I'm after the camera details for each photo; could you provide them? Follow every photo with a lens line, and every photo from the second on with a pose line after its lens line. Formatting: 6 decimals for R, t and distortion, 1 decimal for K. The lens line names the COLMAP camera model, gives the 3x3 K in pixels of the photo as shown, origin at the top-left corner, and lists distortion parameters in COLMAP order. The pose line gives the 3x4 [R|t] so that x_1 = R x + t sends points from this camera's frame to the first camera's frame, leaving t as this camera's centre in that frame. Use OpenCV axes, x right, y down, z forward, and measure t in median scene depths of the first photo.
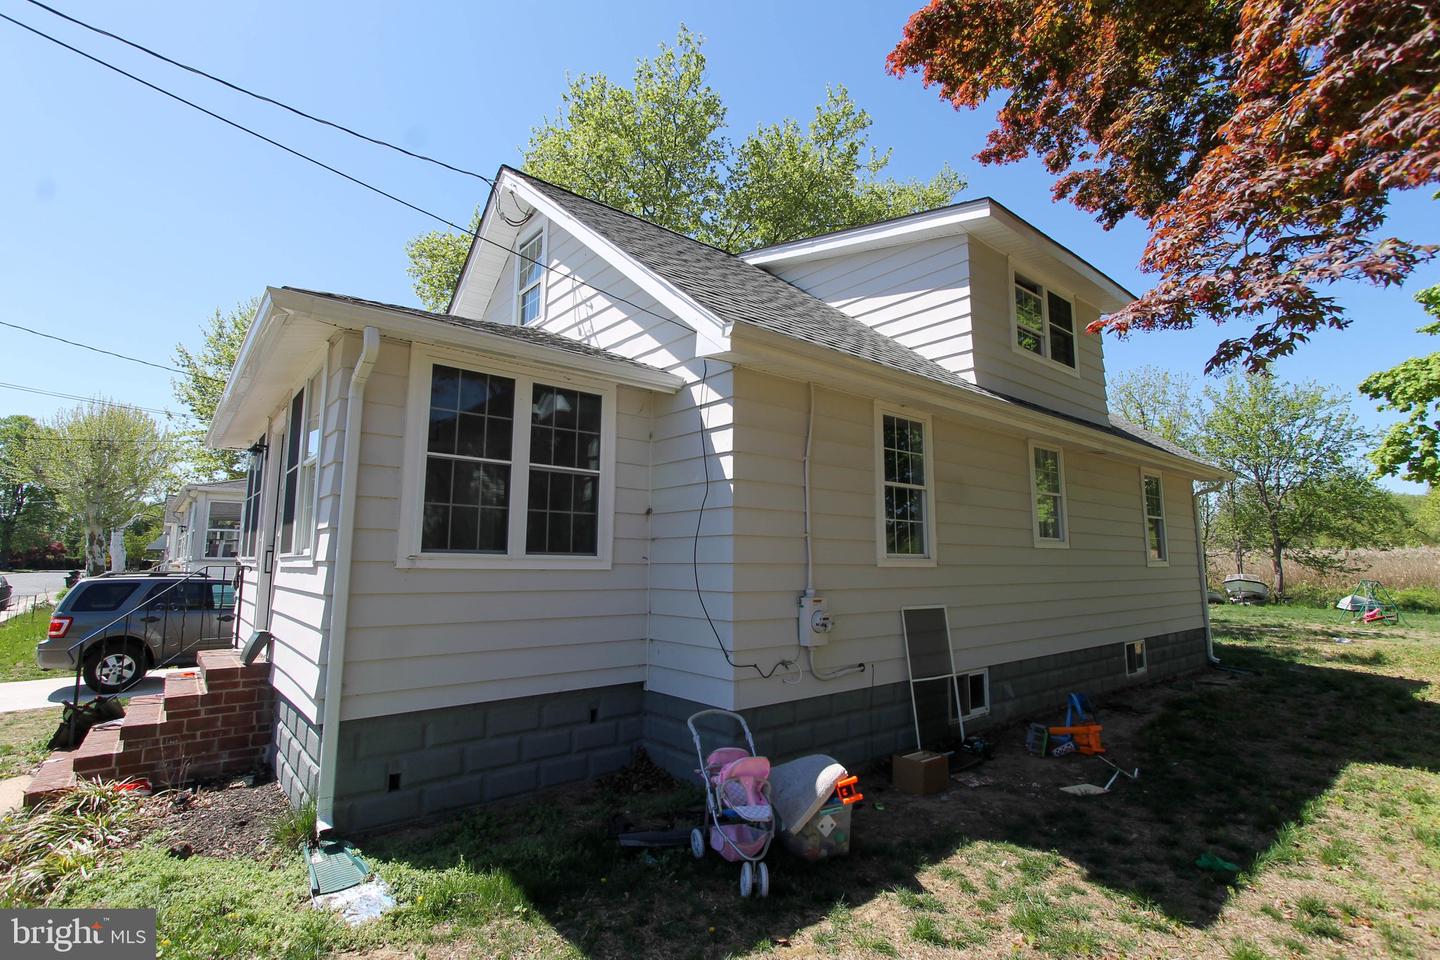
lens RADIAL K [[677.3, 0, 715.5], [0, 677.3, 484.0], [0, 0, 1]] dist [-0.015810, 0.002330]
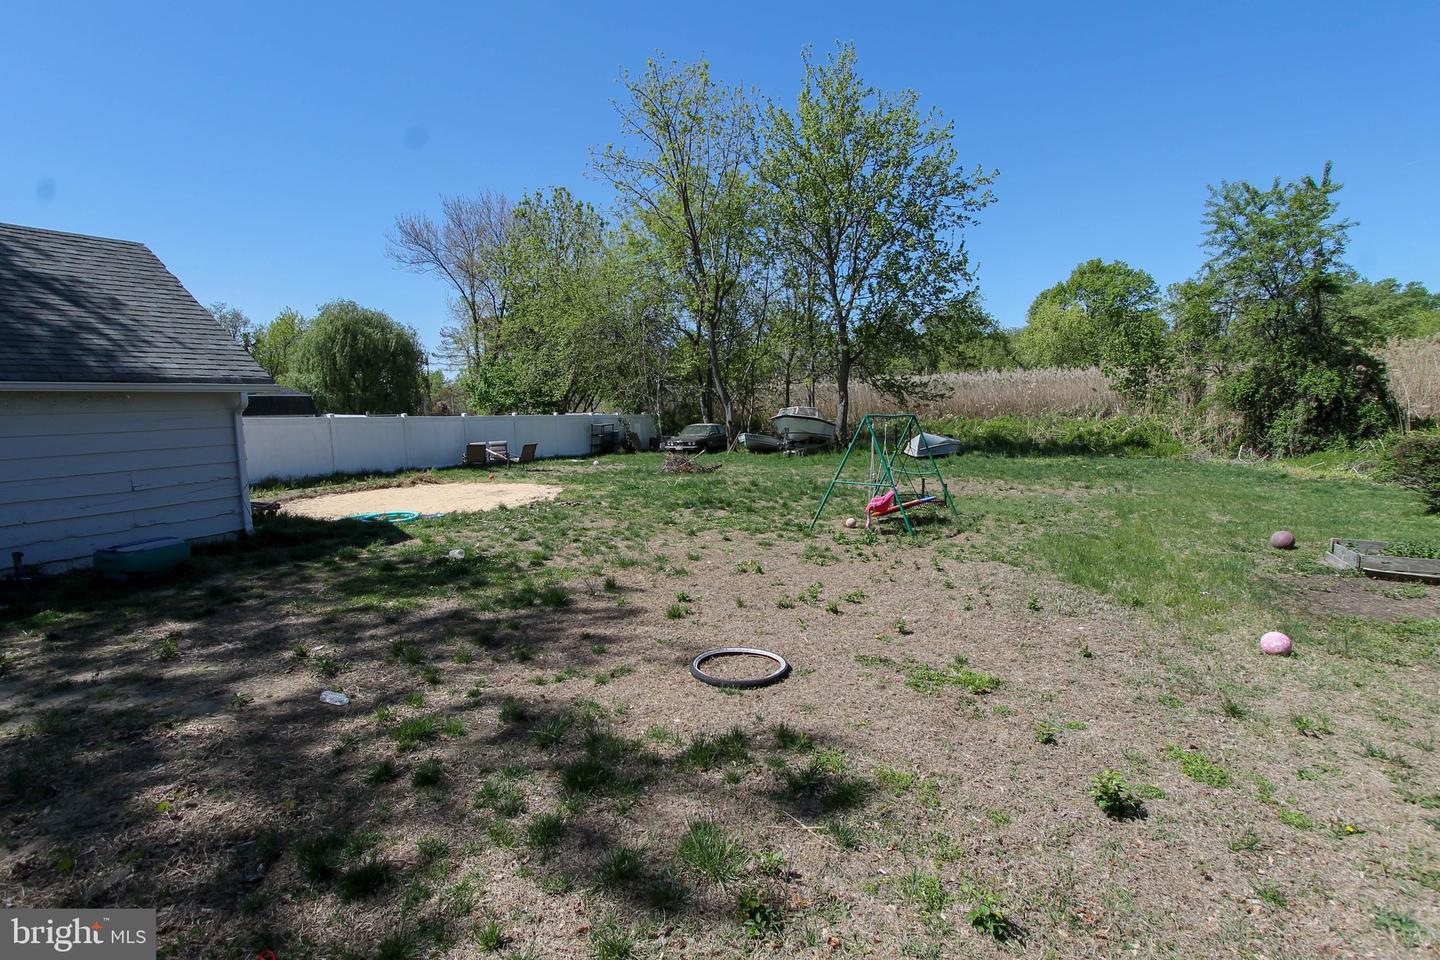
lens RADIAL K [[677.3, 0, 724.0], [0, 677.3, 483.1], [0, 0, 1]] dist [-0.015810, 0.002330]
pose [[0.917992, -0.069310, 0.390497, 0.459852], [-0.025344, 0.972347, 0.232161, 0.057571], [-0.395789, -0.223019, 0.890850, 0.429038]]
